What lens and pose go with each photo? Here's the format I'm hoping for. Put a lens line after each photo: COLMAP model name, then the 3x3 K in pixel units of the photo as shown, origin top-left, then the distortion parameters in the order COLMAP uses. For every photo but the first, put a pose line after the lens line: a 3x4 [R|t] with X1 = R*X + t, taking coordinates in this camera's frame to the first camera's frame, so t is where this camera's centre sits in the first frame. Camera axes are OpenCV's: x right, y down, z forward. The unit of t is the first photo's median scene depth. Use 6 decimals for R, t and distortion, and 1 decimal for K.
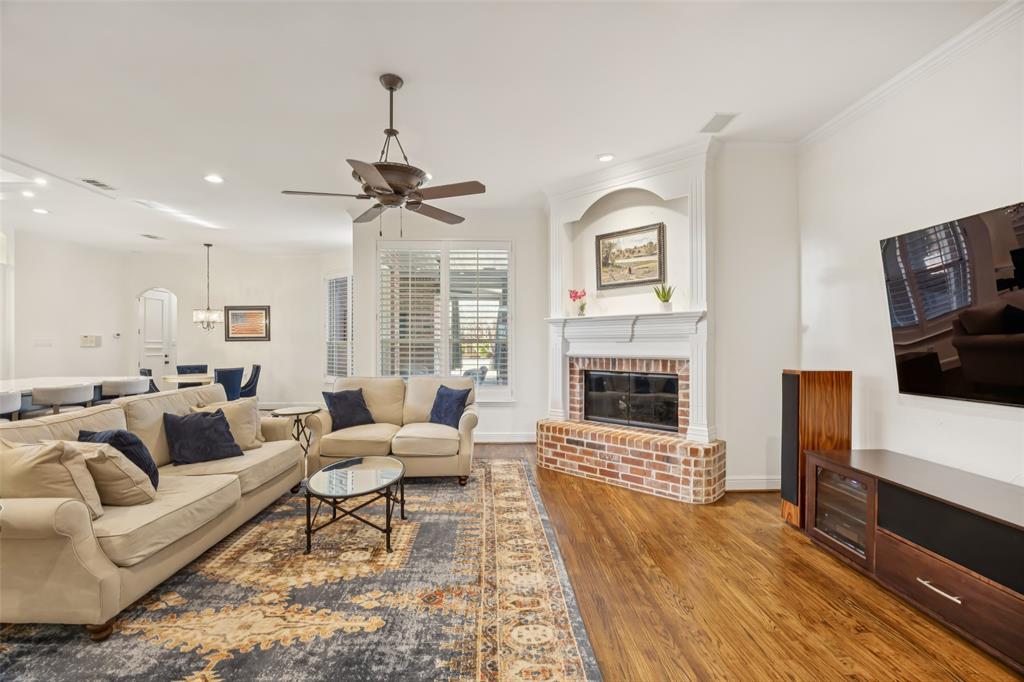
lens RADIAL K [[434.0, 0, 500.2], [0, 434.0, 342.9], [0, 0, 1]] dist [-0.017118, 0.000129]
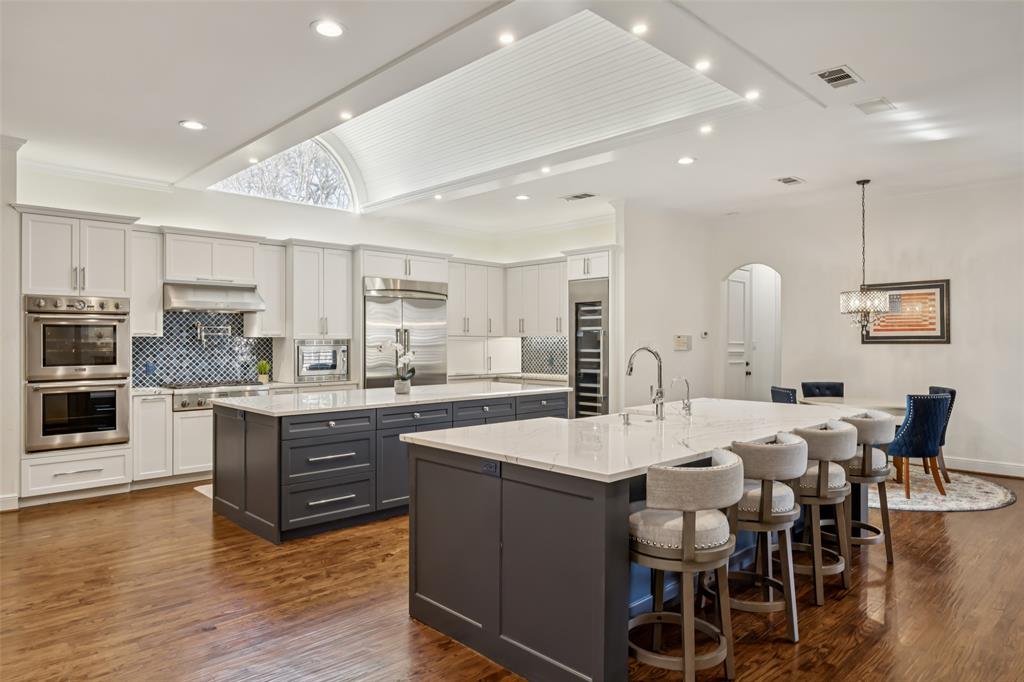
lens RADIAL K [[634.6, 0, 512.0], [0, 634.6, 341.0], [0, 0, 1]] dist [-0.004851, -0.001265]
pose [[0.672376, 0.004181, -0.740198, -0.631592], [-0.004113, 0.999990, 0.001912, -0.014670], [0.740198, 0.001759, 0.672386, 0.100771]]
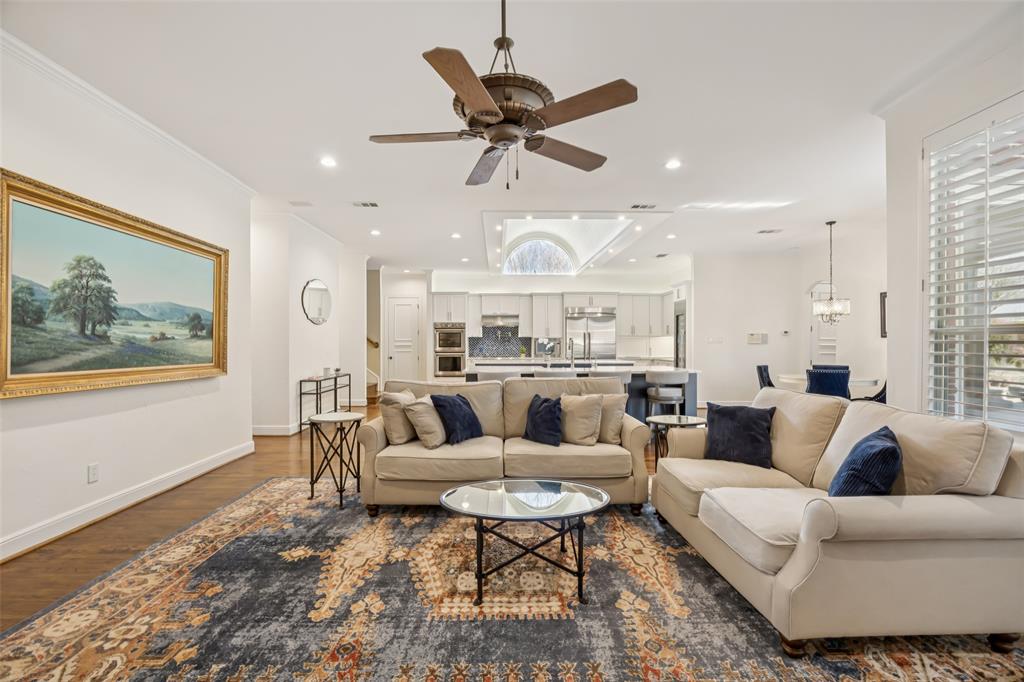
lens RADIAL K [[446.5, 0, 512.0], [0, 446.5, 341.0], [0, 0, 1]] dist [-0.019118, -0.000009]
pose [[-0.005509, -0.004453, -0.999975, 0.331857], [-0.002608, 0.999987, -0.004438, 0.015987], [0.999981, 0.002584, -0.005521, 0.672001]]
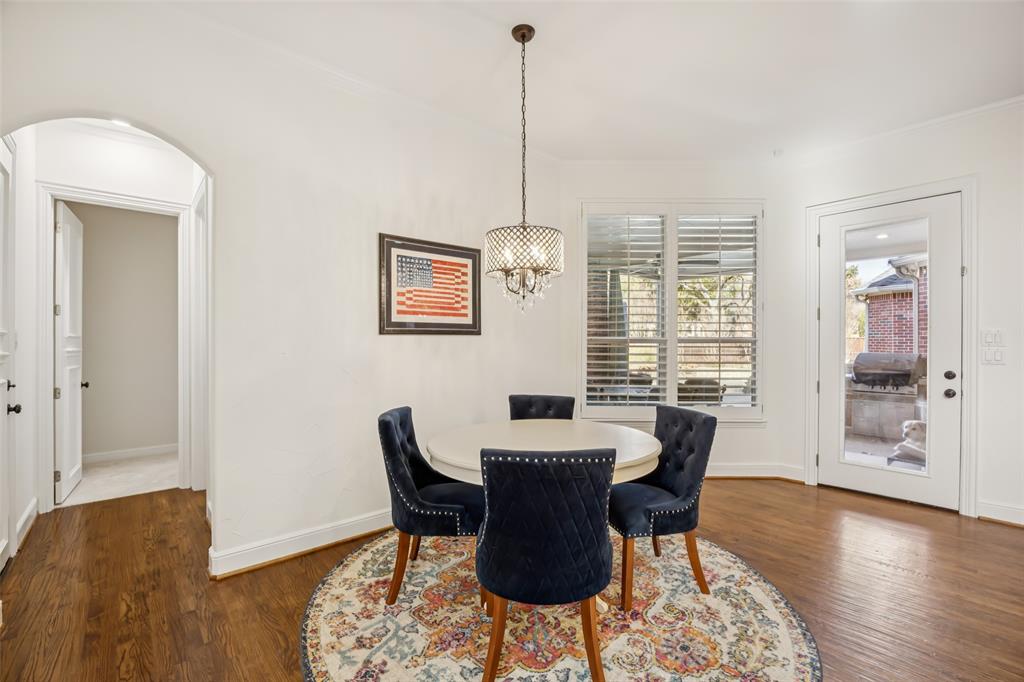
lens RADIAL K [[434.0, 0, 500.2], [0, 434.0, 342.9], [0, 0, 1]] dist [-0.017118, 0.000129]
pose [[0.781401, 0.002434, 0.624024, -1.569532], [-0.003155, 0.999995, 0.000050, 0.005514], [-0.624021, -0.002008, 0.781405, 1.343321]]
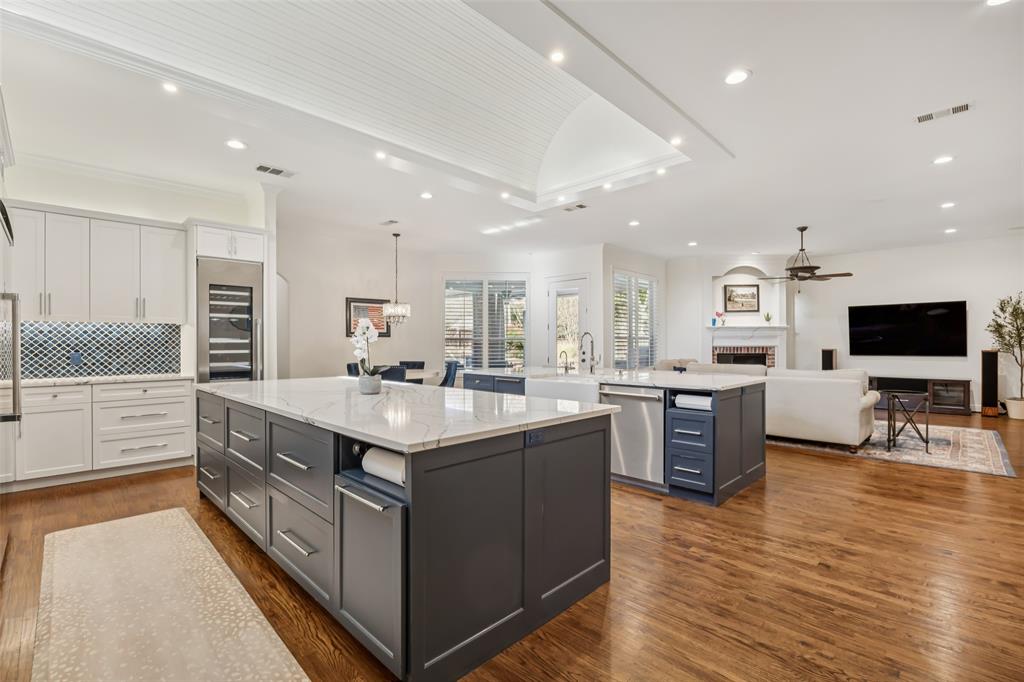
lens RADIAL K [[461.4, 0, 512.0], [0, 461.4, 341.0], [0, 0, 1]] dist [-0.001529, 0.000009]
pose [[0.722963, 0.004614, 0.690871, -2.100815], [0.000483, 0.999974, -0.007184, 0.023065], [-0.690886, 0.005528, 0.722942, 0.173426]]
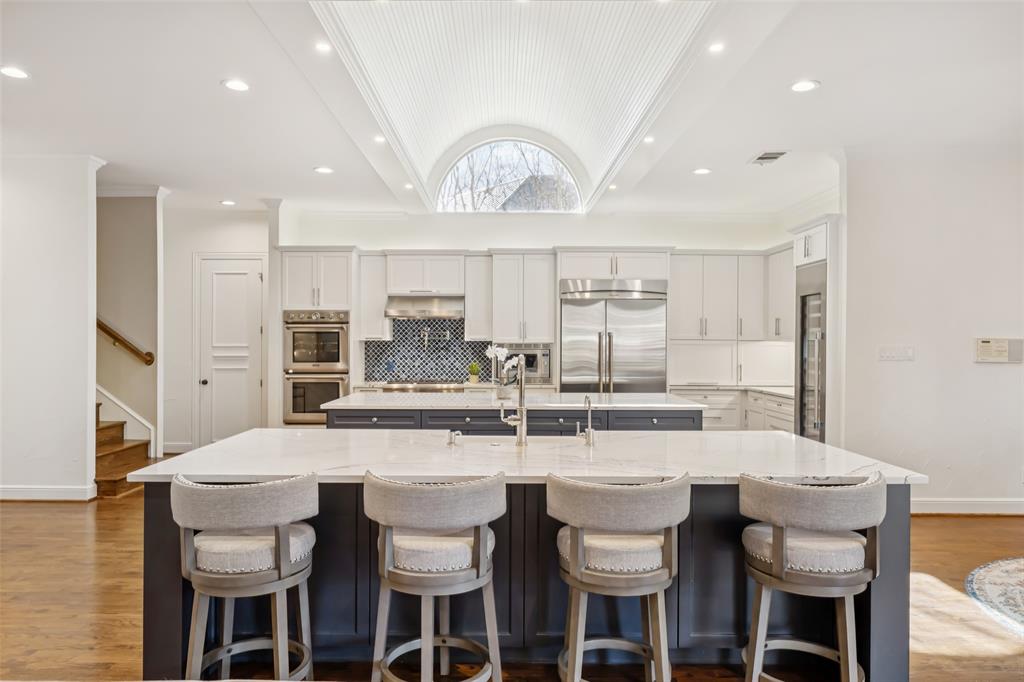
lens RADIAL K [[670.8, 0, 512.0], [0, 670.8, 341.0], [0, 0, 1]] dist [-0.003681, -0.000538]
pose [[-0.023020, 0.002523, -0.999732, -0.385948], [-0.005895, 0.999979, 0.002659, -0.023719], [0.999718, 0.005955, -0.023004, 0.871851]]
